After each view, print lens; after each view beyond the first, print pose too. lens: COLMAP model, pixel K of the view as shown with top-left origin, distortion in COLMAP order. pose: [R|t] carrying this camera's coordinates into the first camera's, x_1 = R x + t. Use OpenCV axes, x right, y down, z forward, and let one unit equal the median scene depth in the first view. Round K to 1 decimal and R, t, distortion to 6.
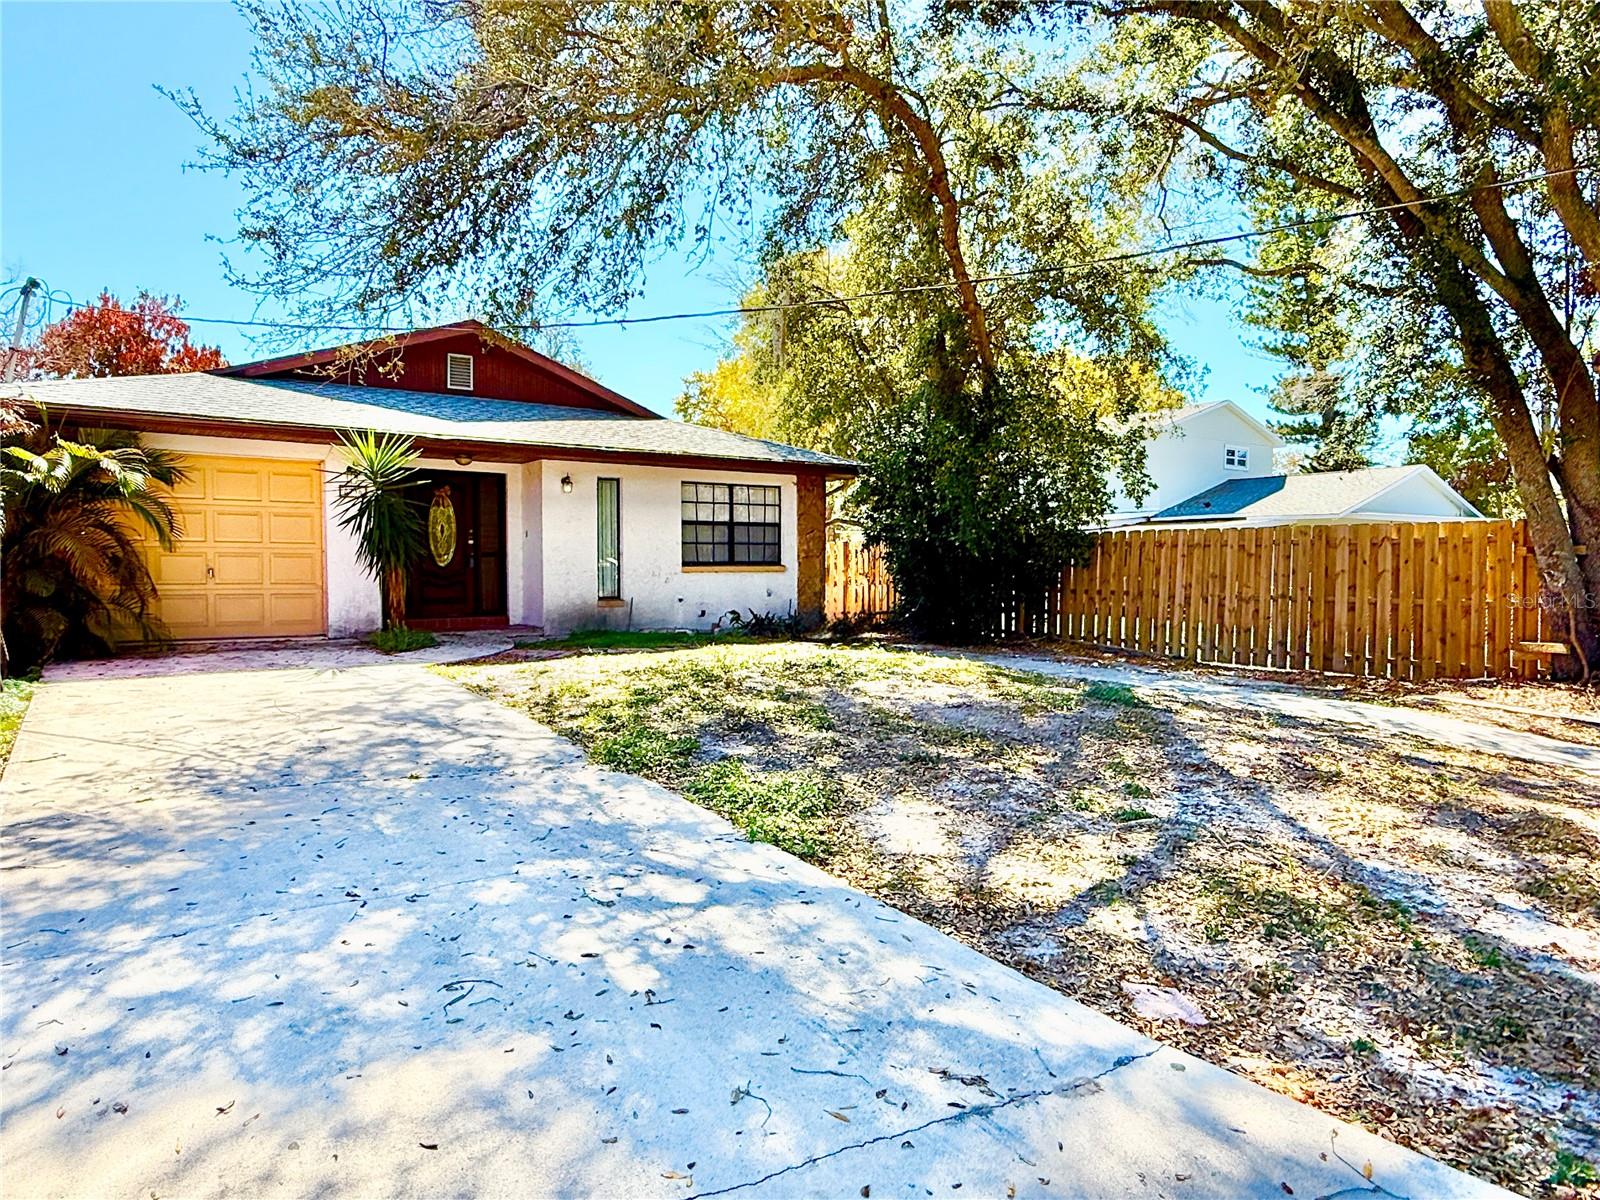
lens RADIAL K [[977.5, 0, 800.3], [0, 977.5, 600.3], [0, 0, 1]] dist [-0.002607, -0.001112]
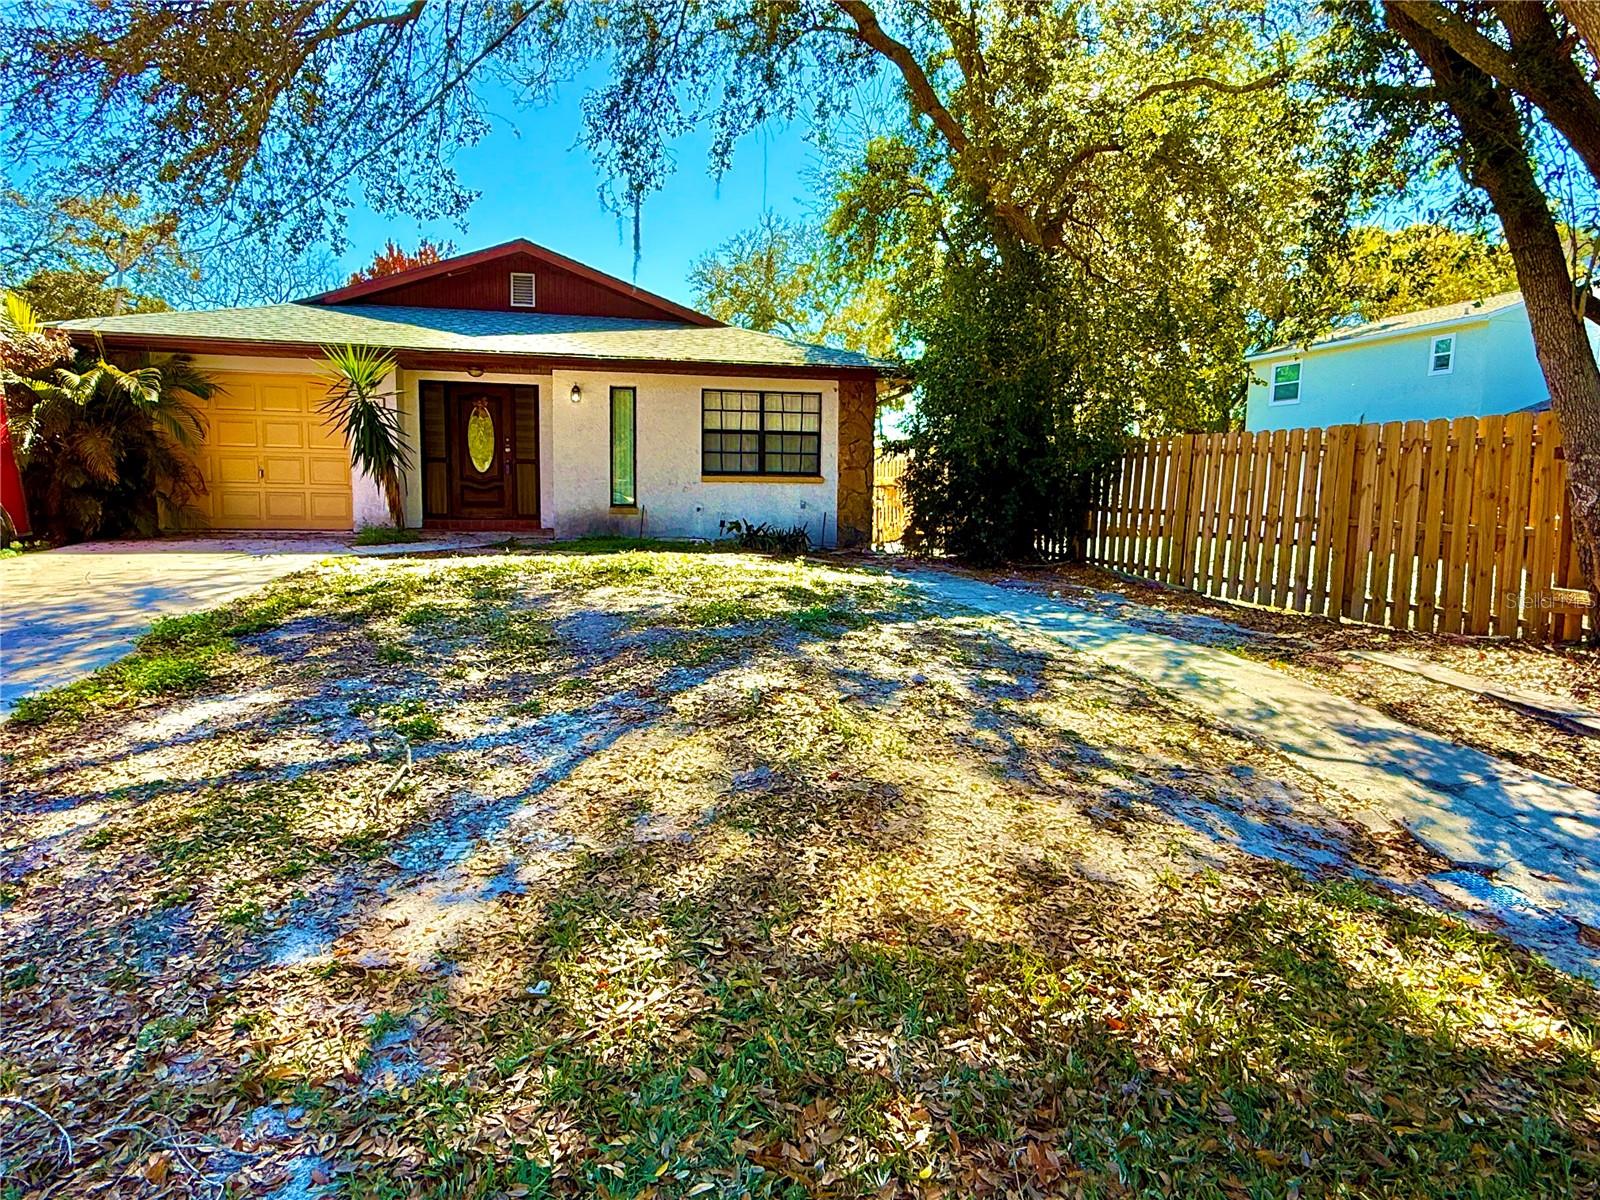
lens RADIAL K [[977.5, 0, 799.8], [0, 977.5, 600.5], [0, 0, 1]] dist [-0.002607, -0.001112]
pose [[0.925187, 0.057328, -0.375158, 0.358788], [-0.027776, 0.996103, 0.083715, 0.006149], [0.378495, -0.067032, 0.923173, 0.110507]]
